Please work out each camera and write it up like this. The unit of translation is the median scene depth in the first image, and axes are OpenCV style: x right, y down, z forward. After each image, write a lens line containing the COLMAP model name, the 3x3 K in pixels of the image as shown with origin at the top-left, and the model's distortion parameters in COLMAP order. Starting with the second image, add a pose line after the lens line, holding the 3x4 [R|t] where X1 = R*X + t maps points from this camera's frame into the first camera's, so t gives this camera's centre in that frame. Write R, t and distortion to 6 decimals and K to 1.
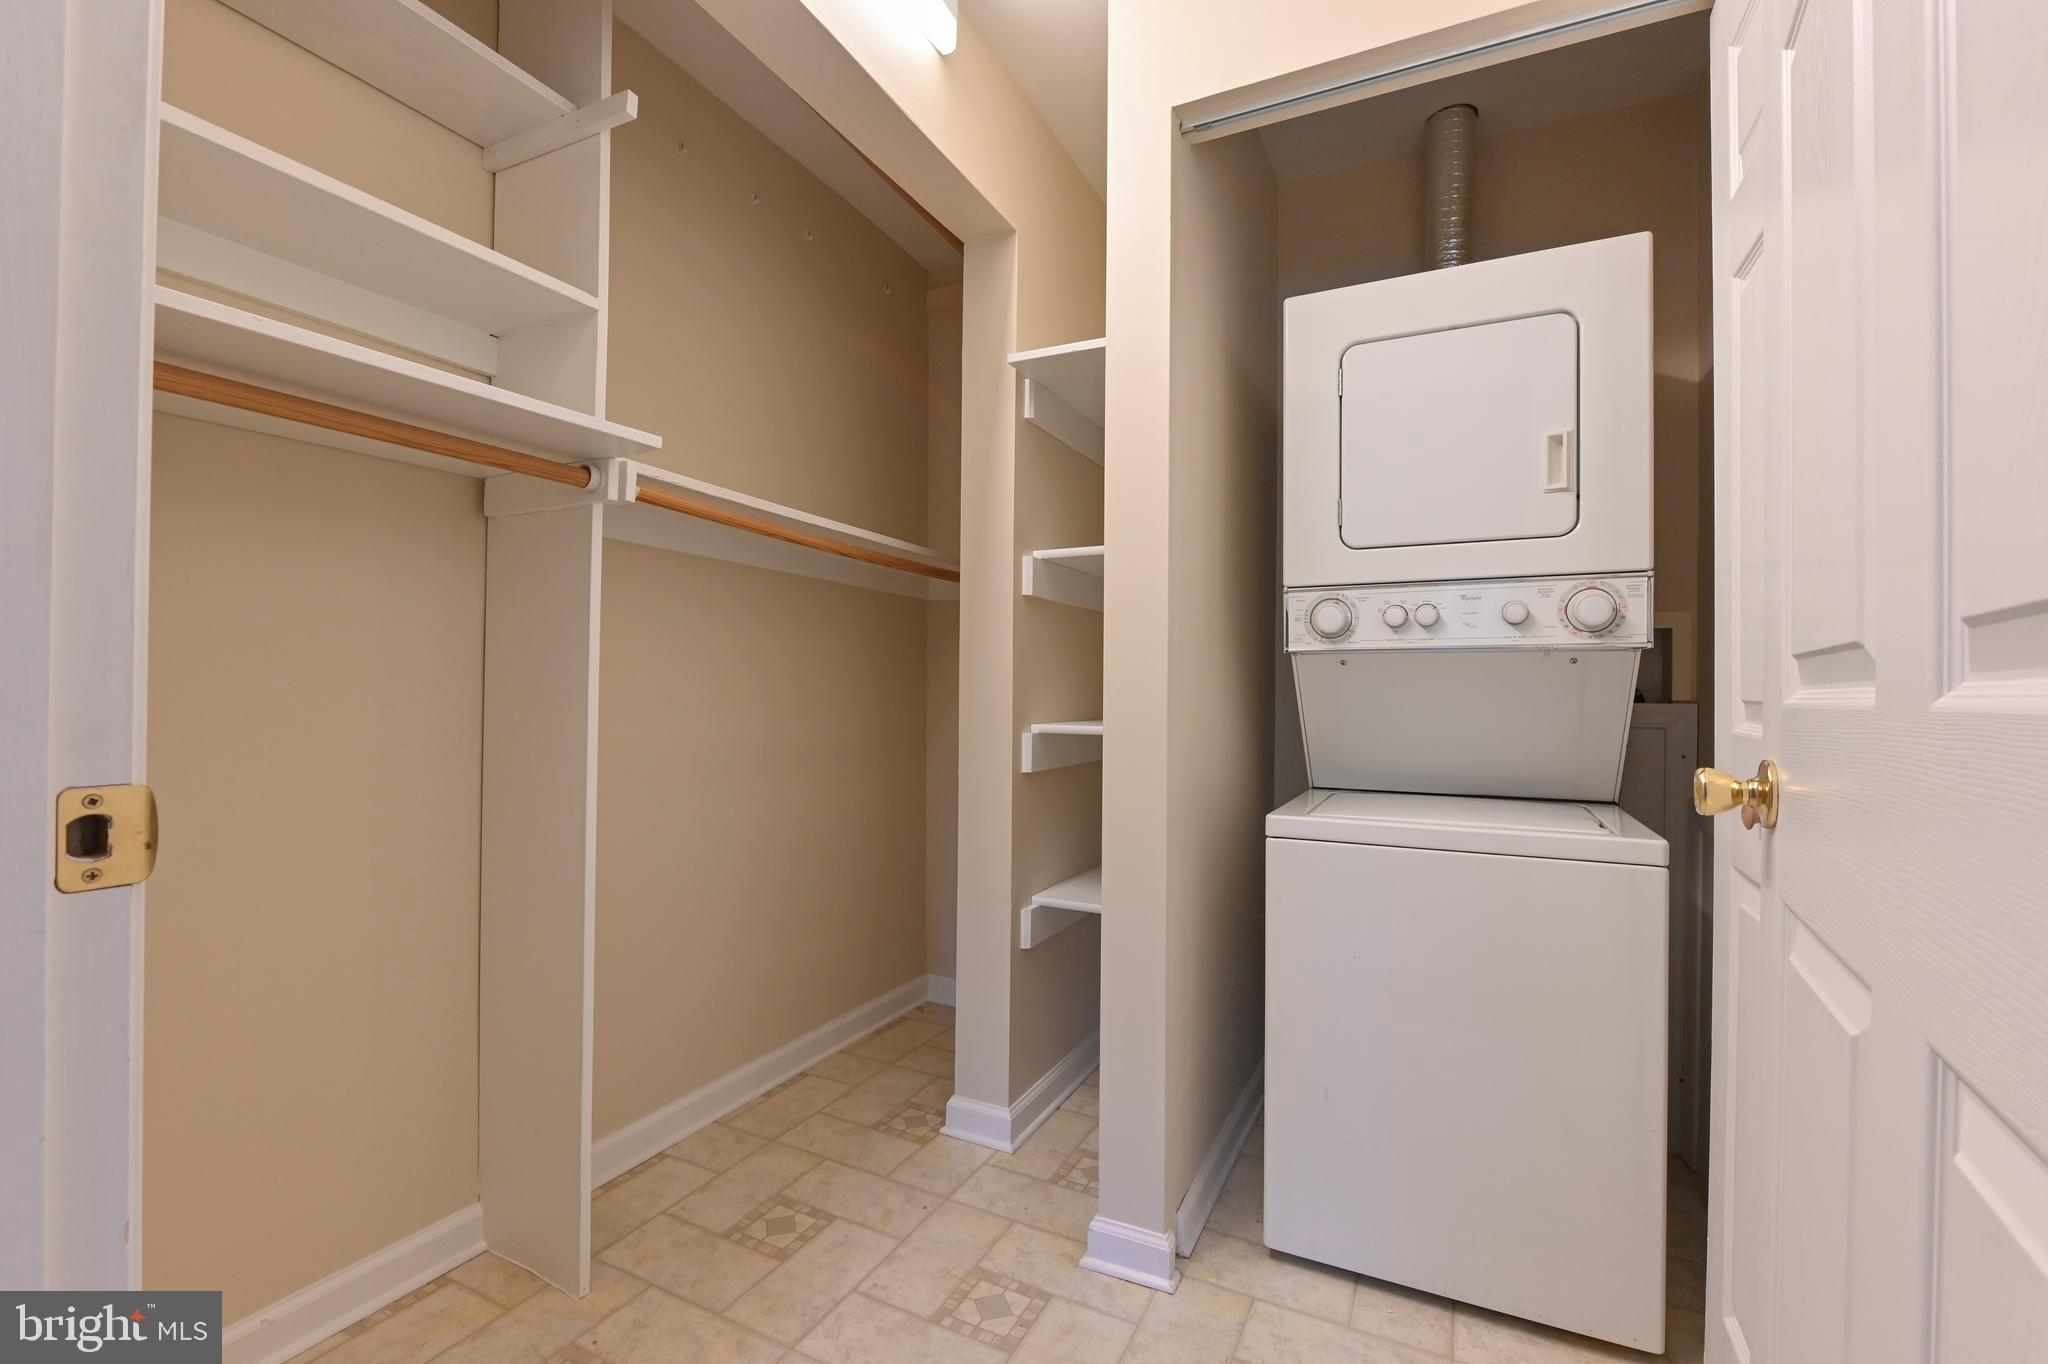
lens RADIAL K [[869.7, 0, 1028.1], [0, 869.7, 692.7], [0, 0, 1]] dist [-0.002826, -0.000529]
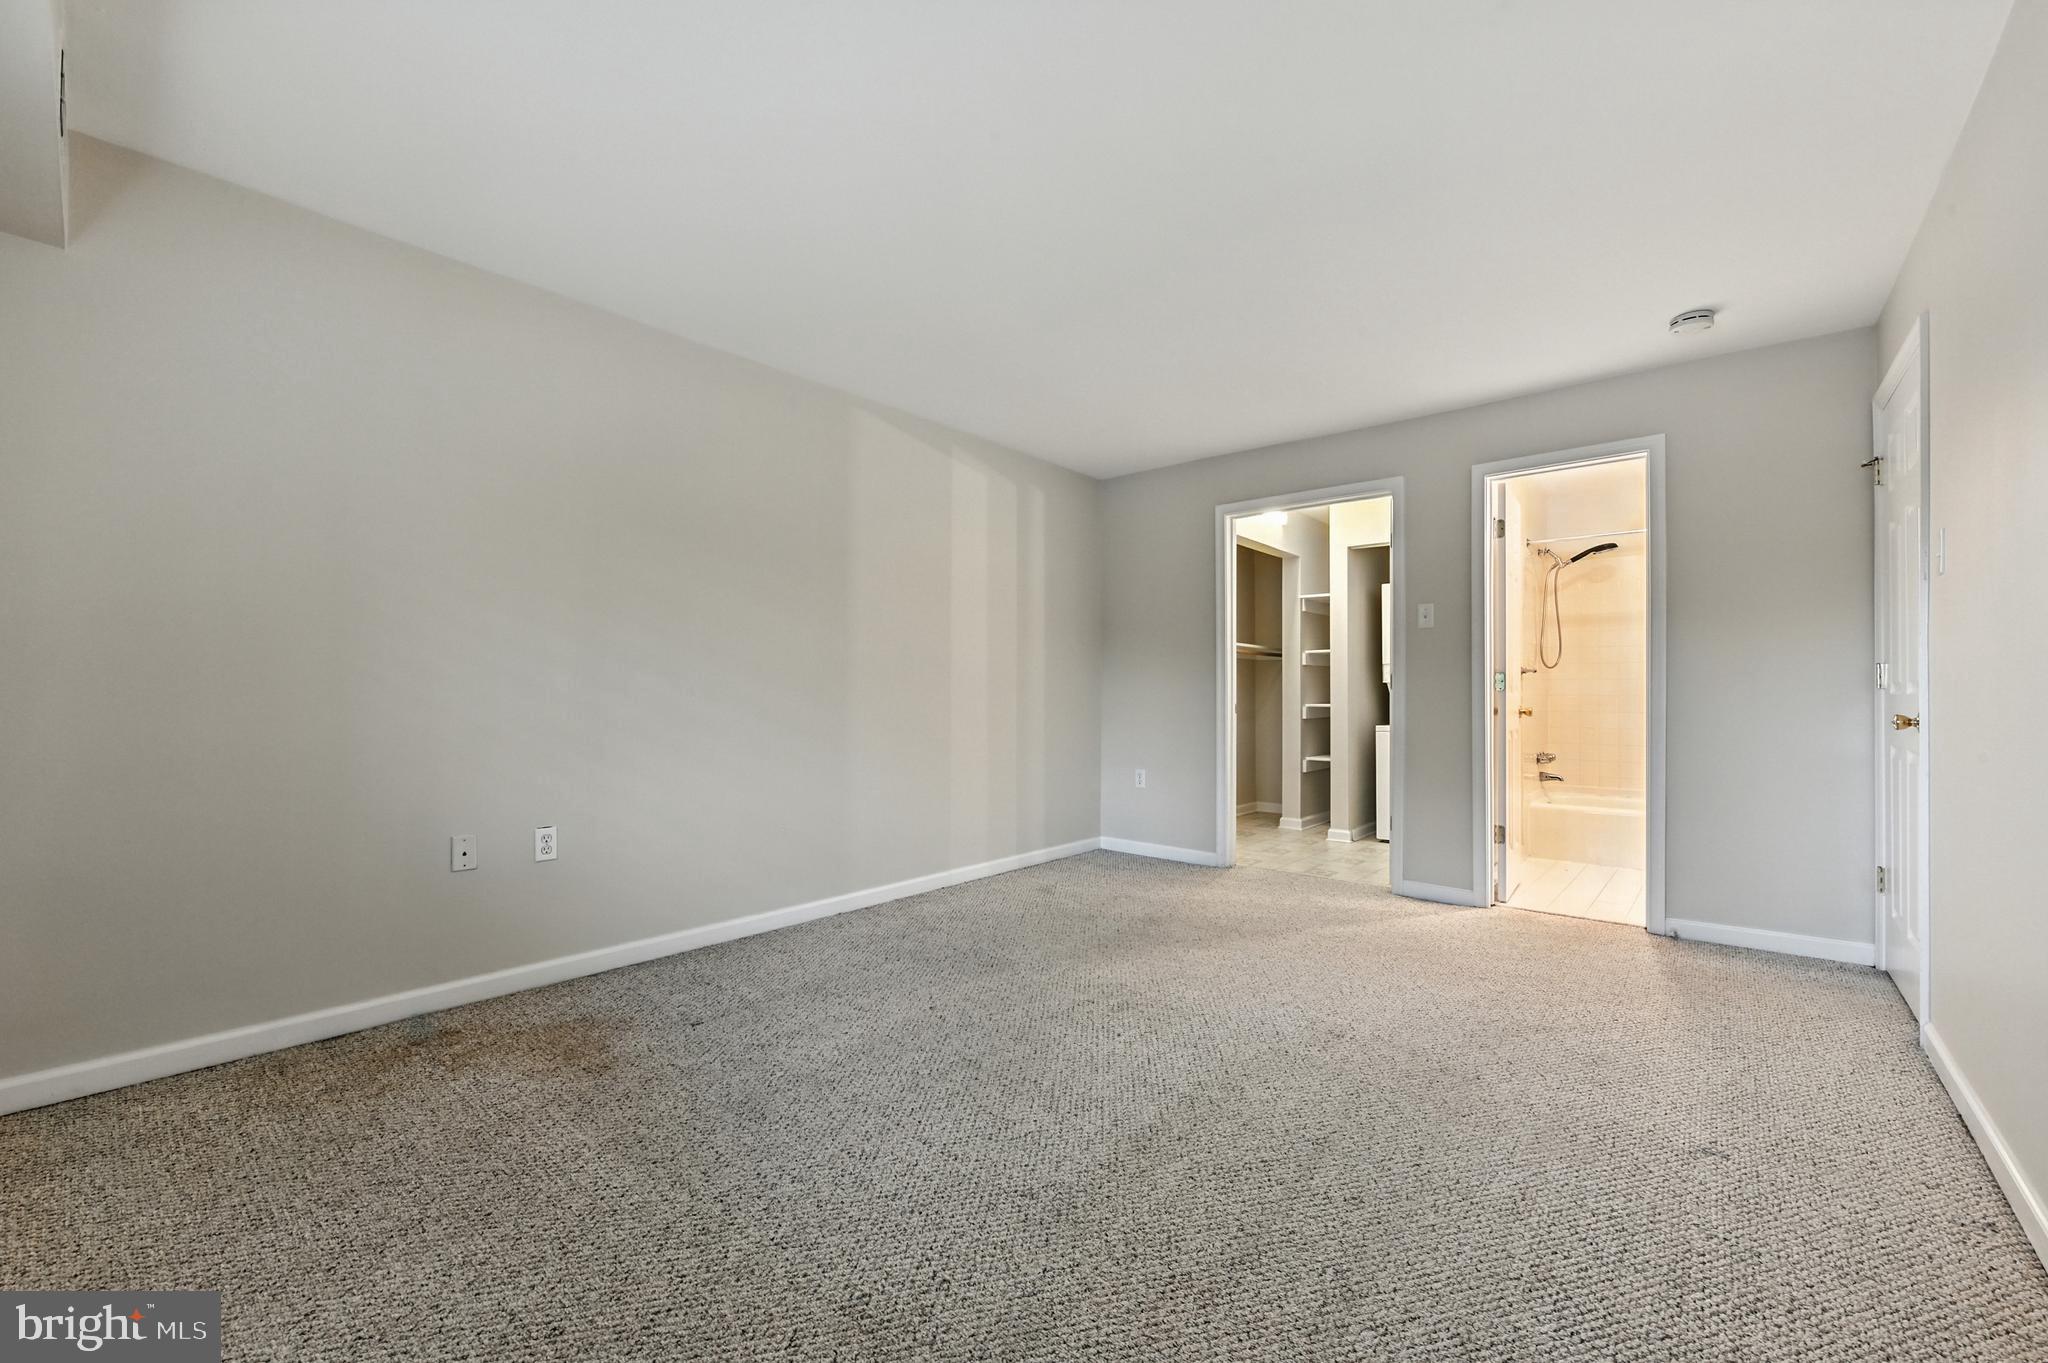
lens RADIAL K [[828.2, 0, 1030.8], [0, 828.2, 687.7], [0, 0, 1]] dist [-0.008818, 0.000192]
pose [[0.970895, -0.008509, -0.239354, -0.311218], [0.006511, 0.999937, -0.009138, -0.005640], [0.239416, 0.007314, 0.970889, -2.735686]]
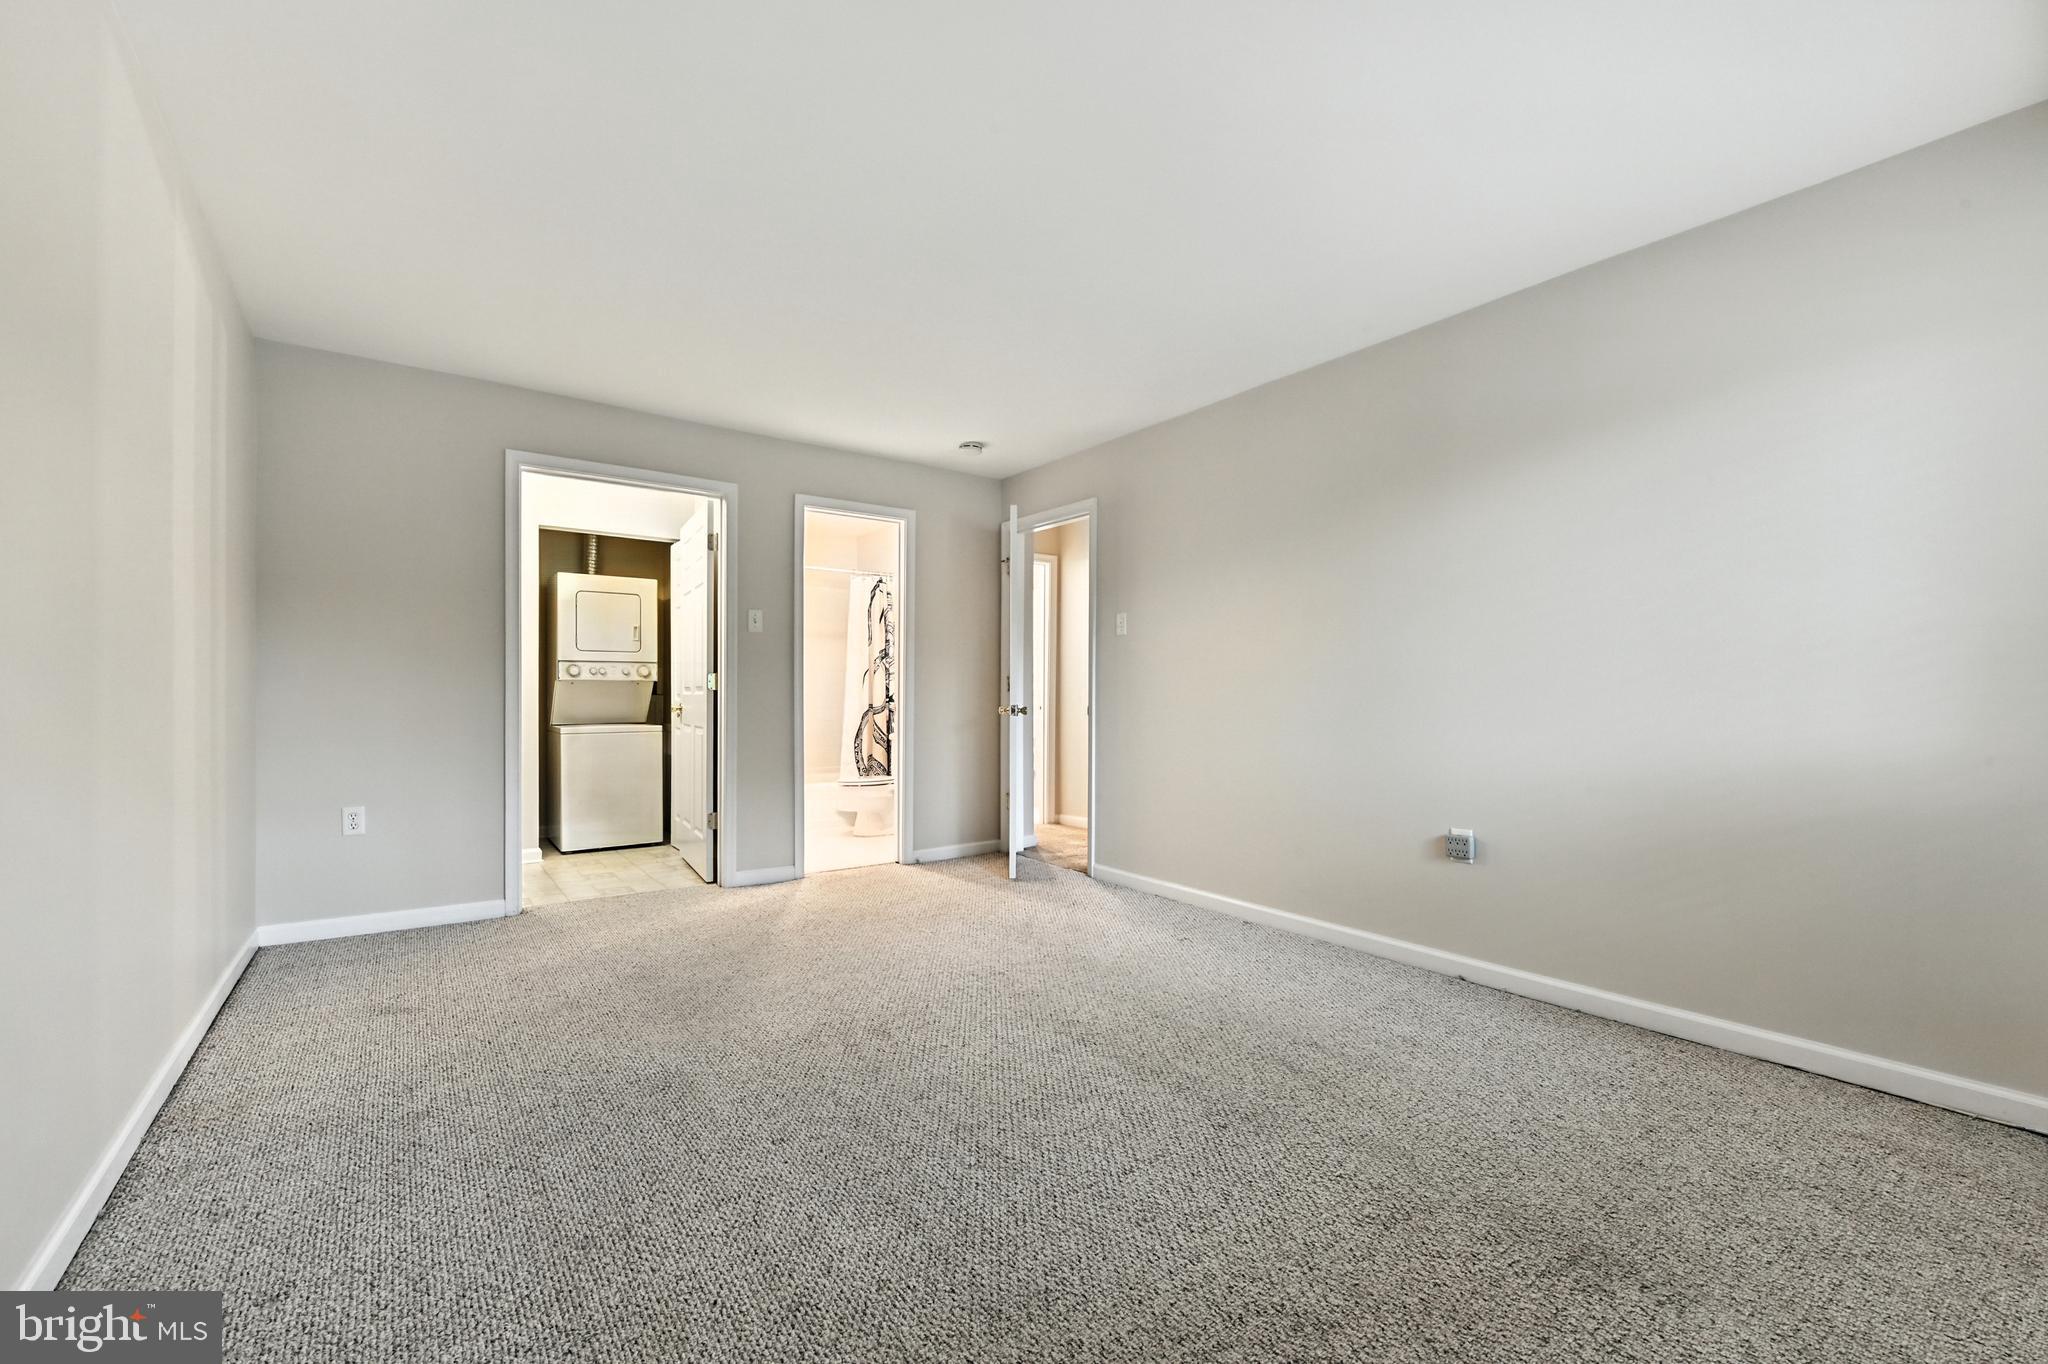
lens RADIAL K [[828.2, 0, 1030.8], [0, 828.2, 688.2], [0, 0, 1]] dist [-0.008818, 0.000192]
pose [[0.453382, -0.002274, 0.891313, -1.715969], [0.001232, 0.999997, 0.001924, -0.021997], [-0.891315, 0.000226, 0.453384, -2.049828]]
